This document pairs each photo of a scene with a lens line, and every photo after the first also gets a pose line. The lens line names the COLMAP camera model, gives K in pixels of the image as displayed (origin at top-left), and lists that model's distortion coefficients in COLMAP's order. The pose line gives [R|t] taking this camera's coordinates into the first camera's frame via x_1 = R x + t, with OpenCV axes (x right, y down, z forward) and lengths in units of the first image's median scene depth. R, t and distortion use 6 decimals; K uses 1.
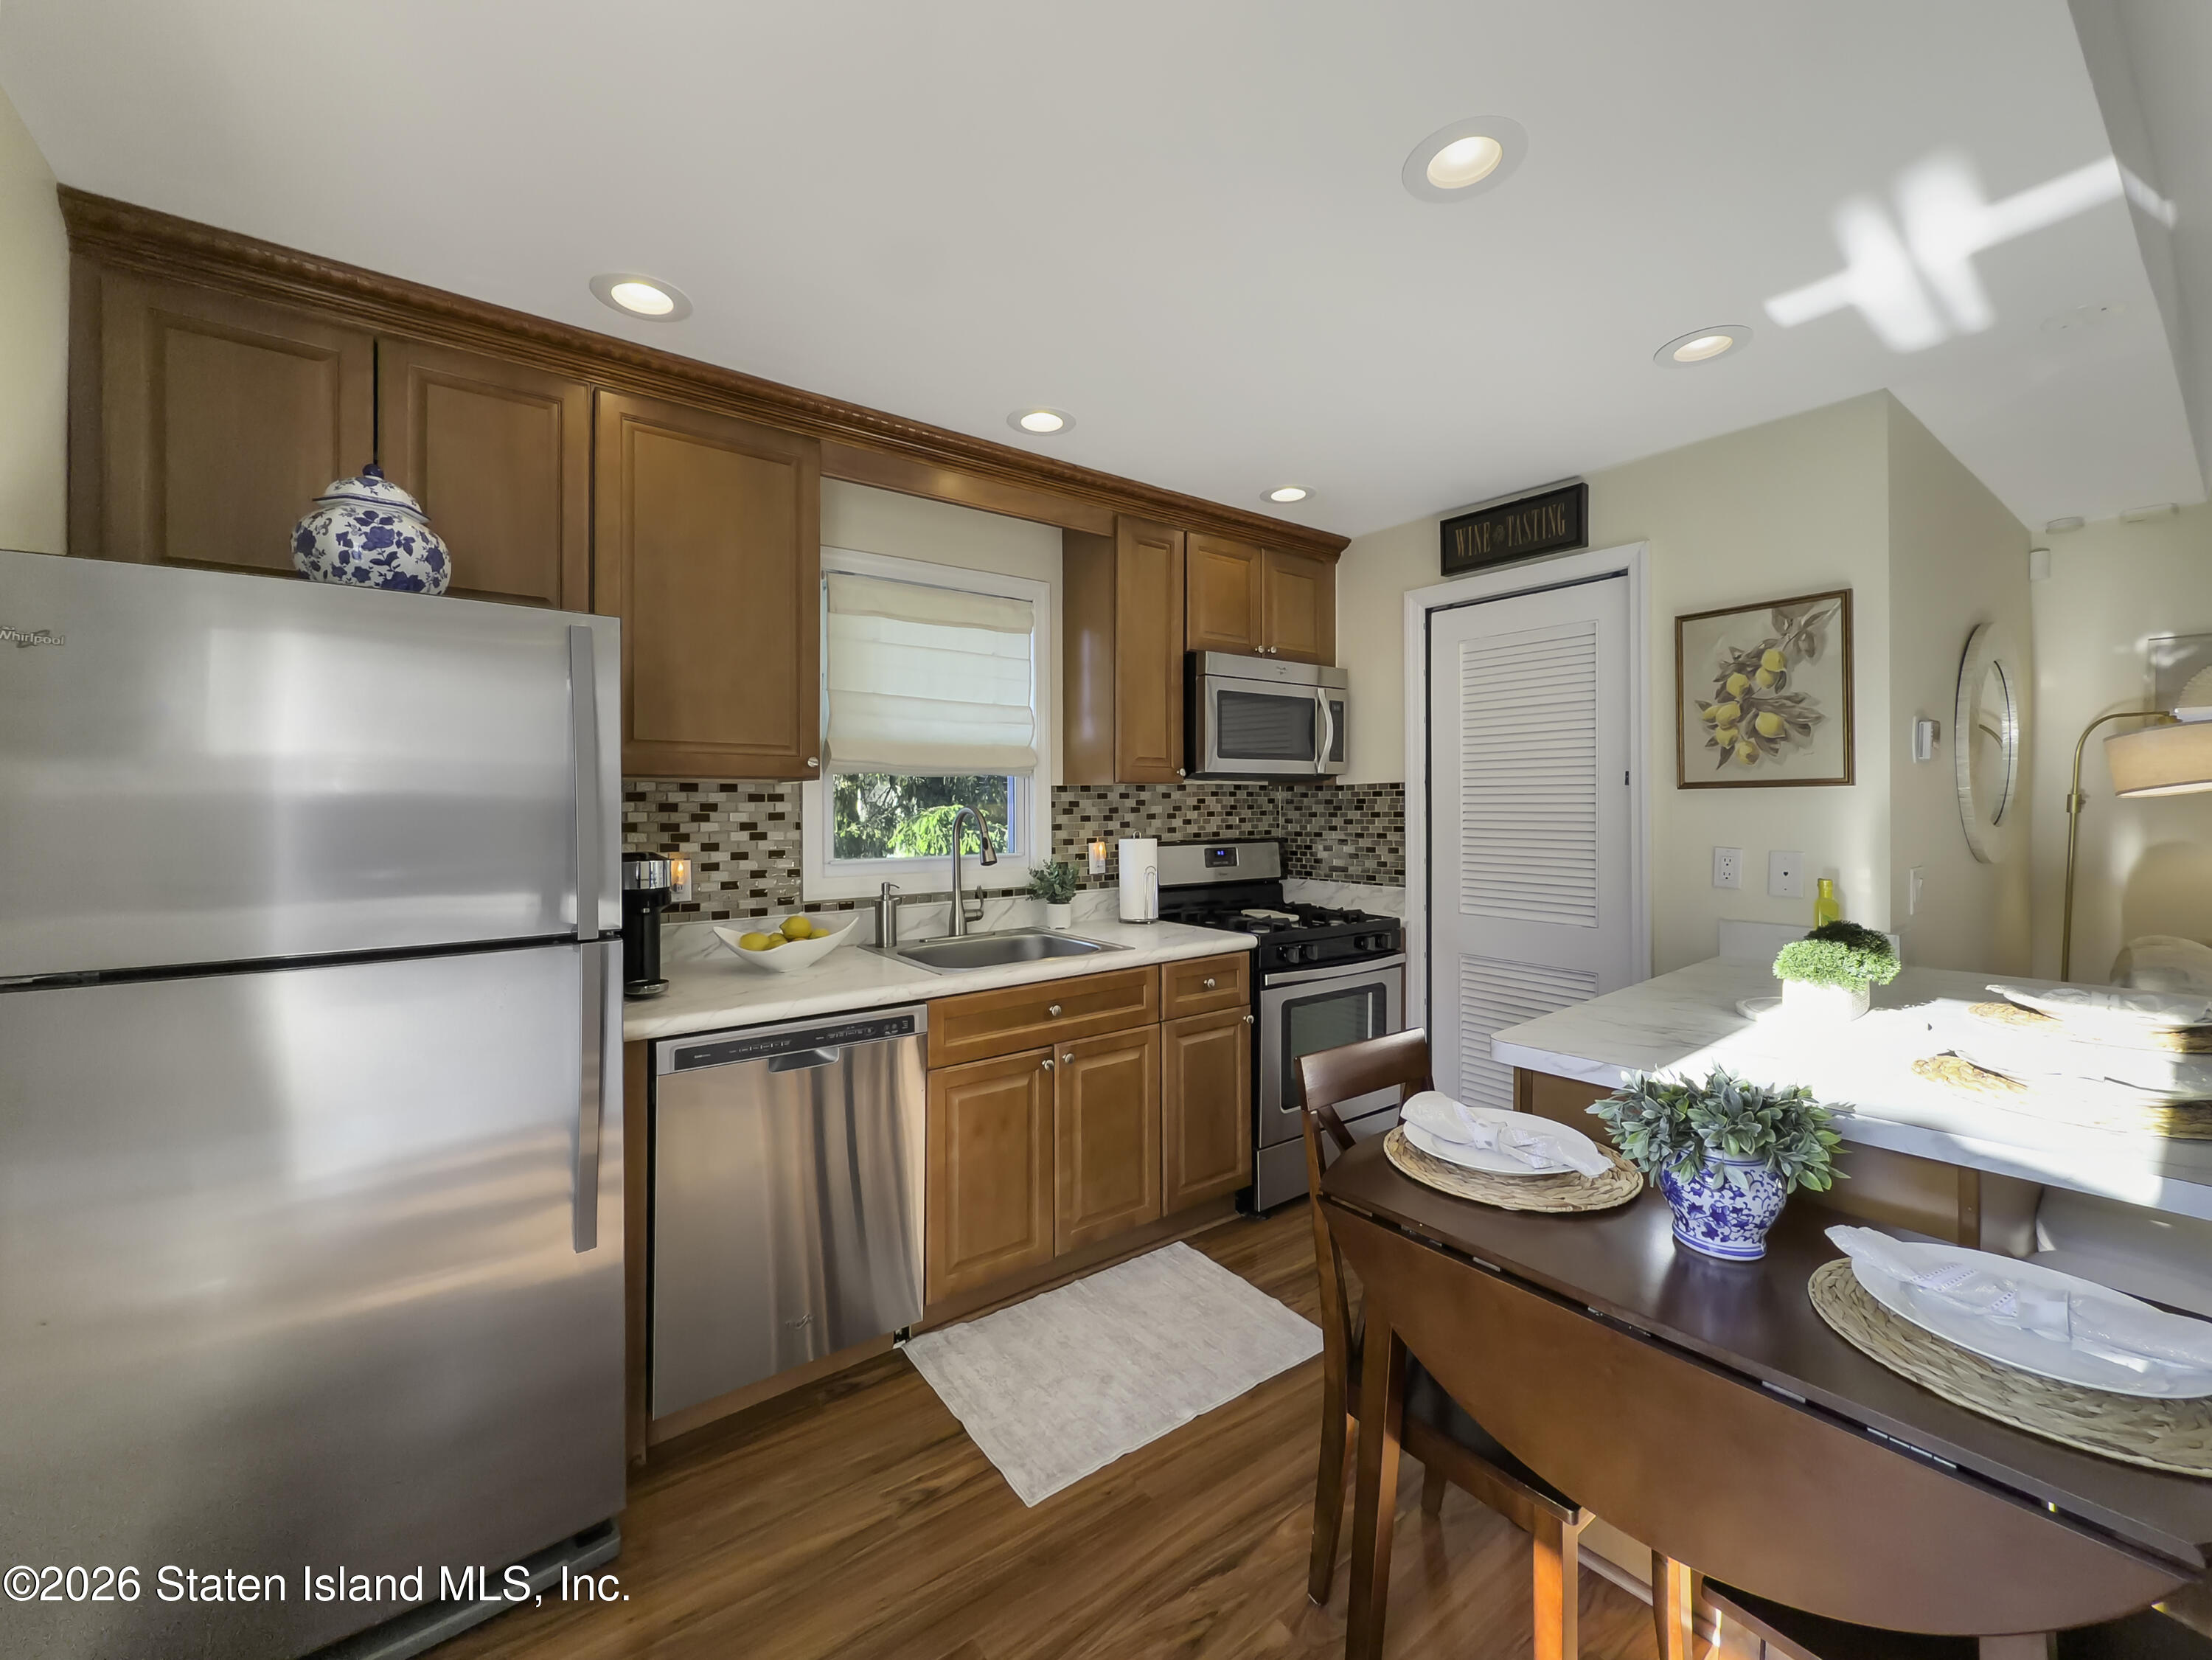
lens RADIAL K [[896.5, 0, 1096.9], [0, 896.5, 806.2], [0, 0, 1]] dist [-0.001525, 0.000025]
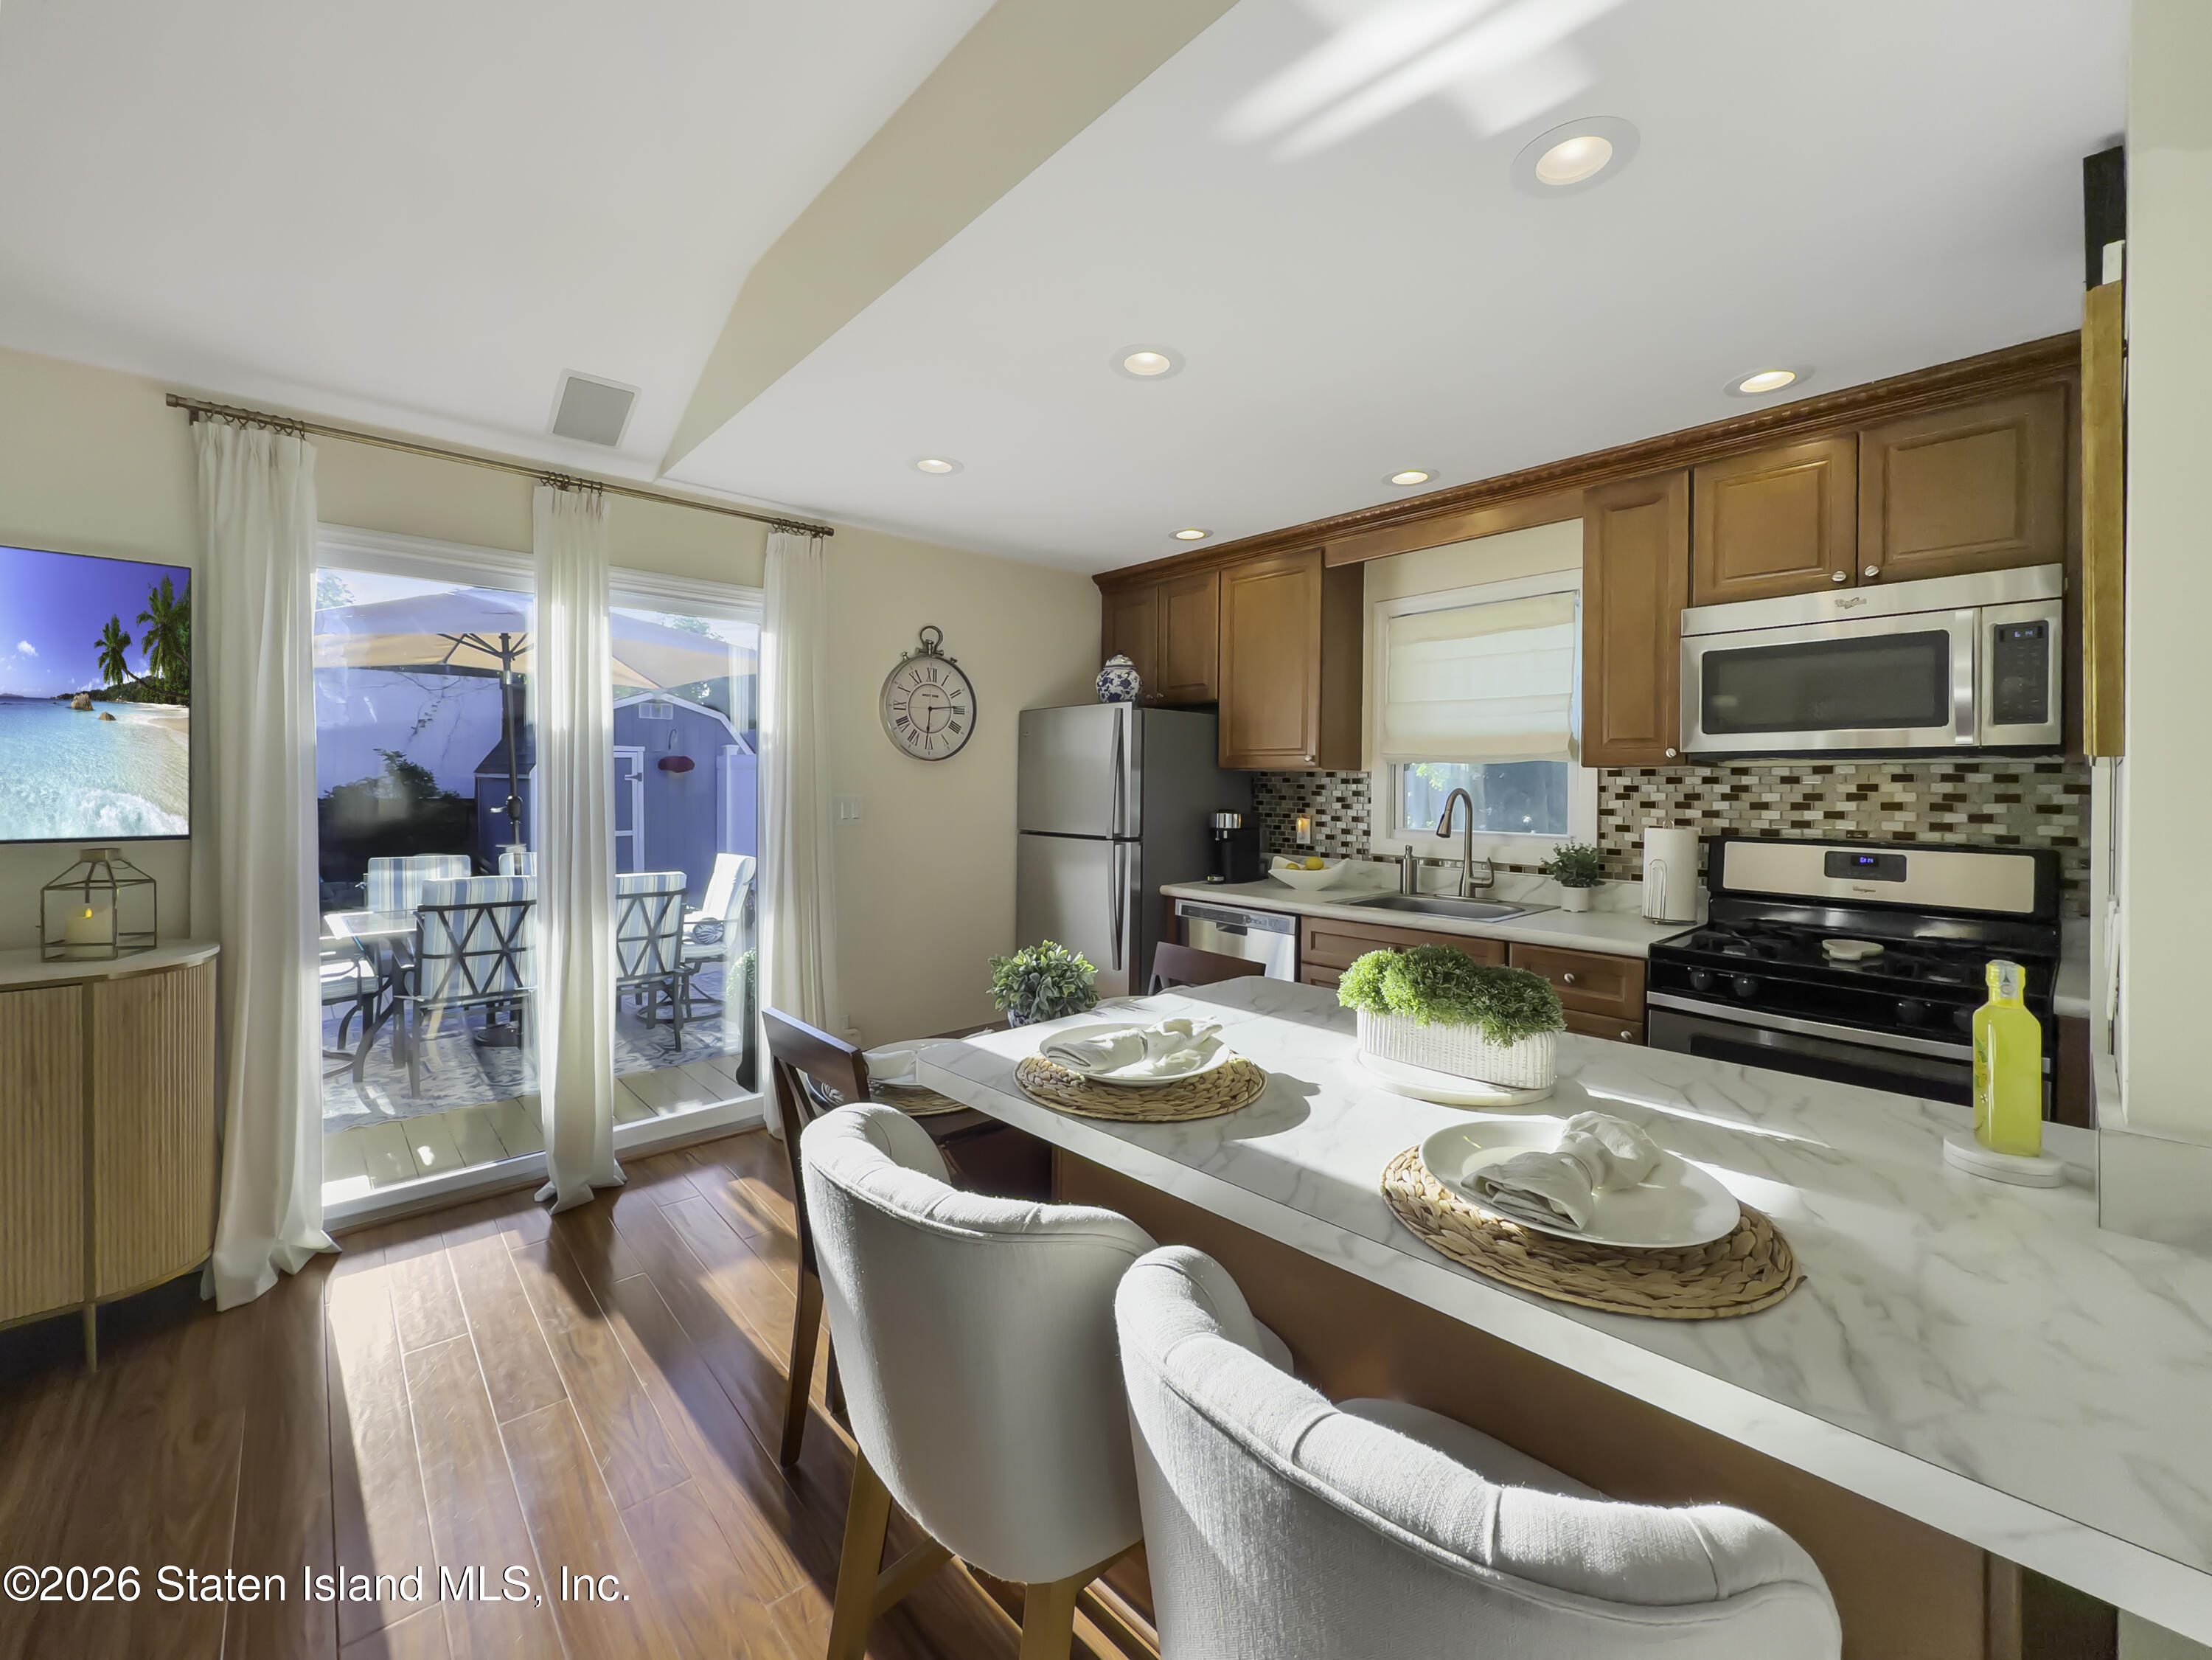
lens RADIAL K [[905.1, 0, 1102.1], [0, 905.1, 786.8], [0, 0, 1]] dist [-0.000920, 0.000103]
pose [[0.092947, 0.008415, -0.995635, 1.081336], [-0.012990, 0.999889, 0.007238, -0.005213], [0.995586, 0.012261, 0.093046, 0.438072]]
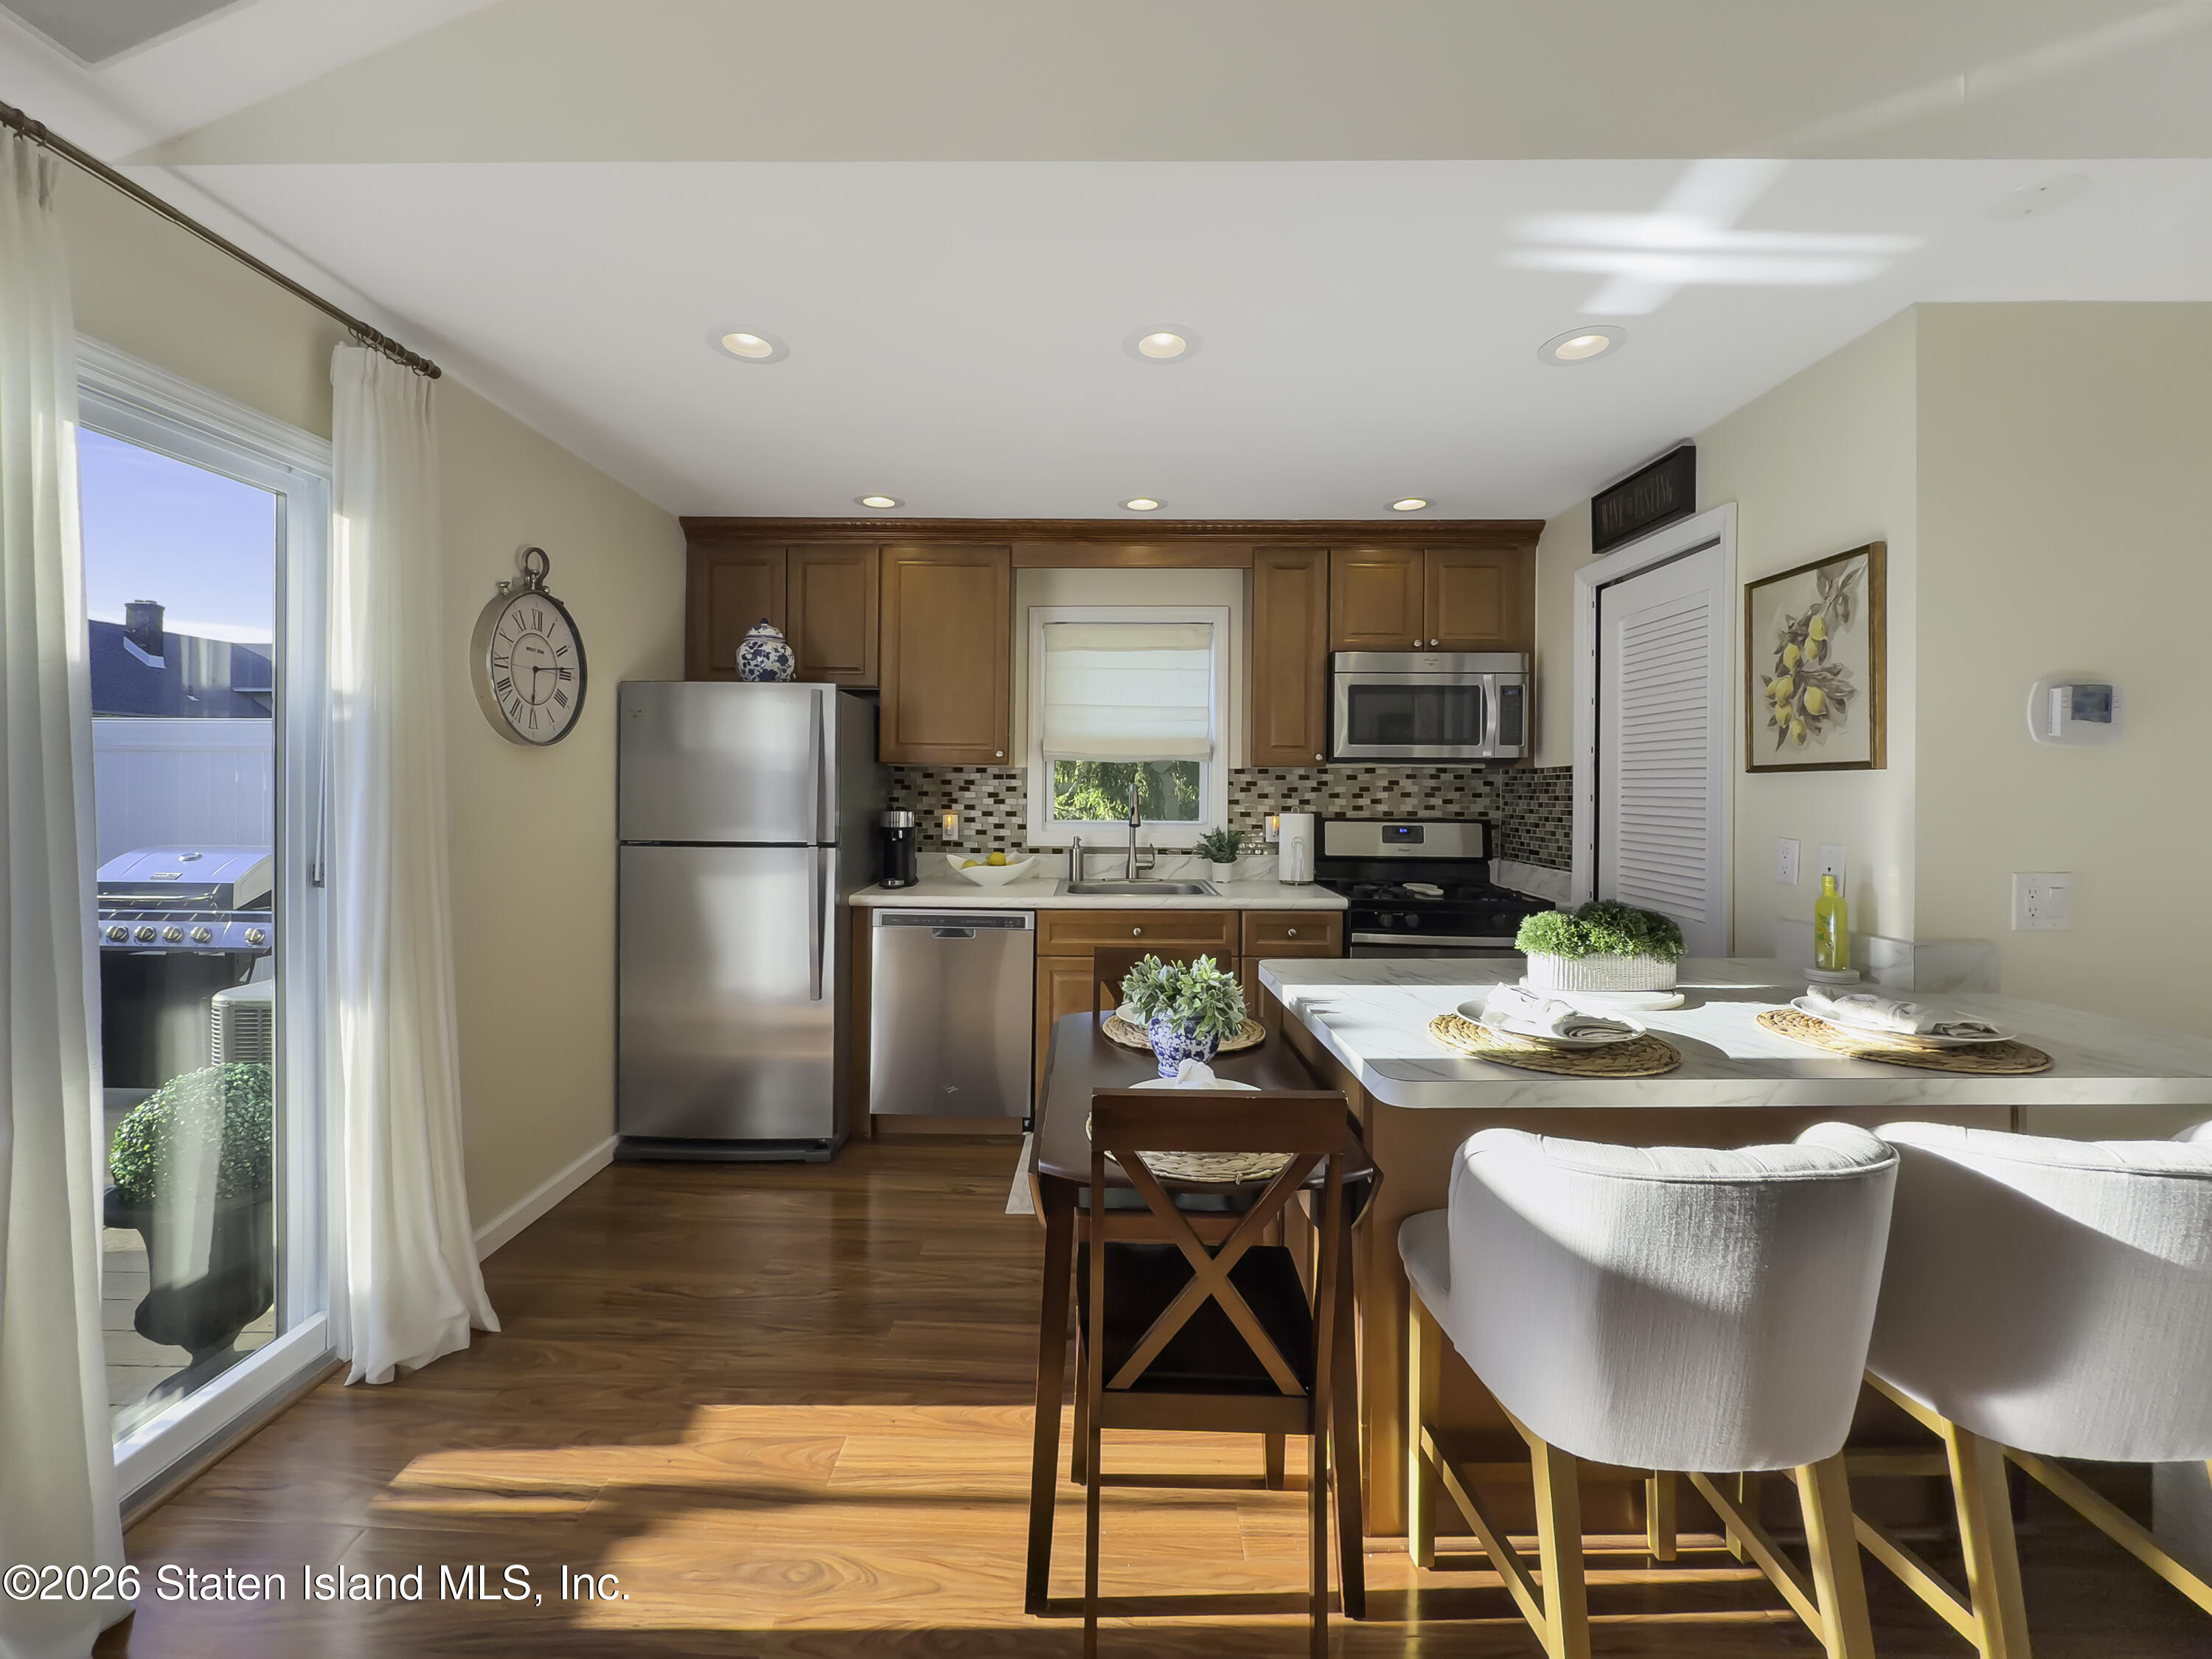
lens RADIAL K [[905.9, 0, 1091.6], [0, 905.9, 788.7], [0, 0, 1]] dist [0.000073, 0.000023]
pose [[0.792519, 0.013708, -0.609693, 0.686591], [-0.013606, 0.999896, 0.004796, 0.001724], [0.609695, 0.004495, 0.792623, -0.138821]]
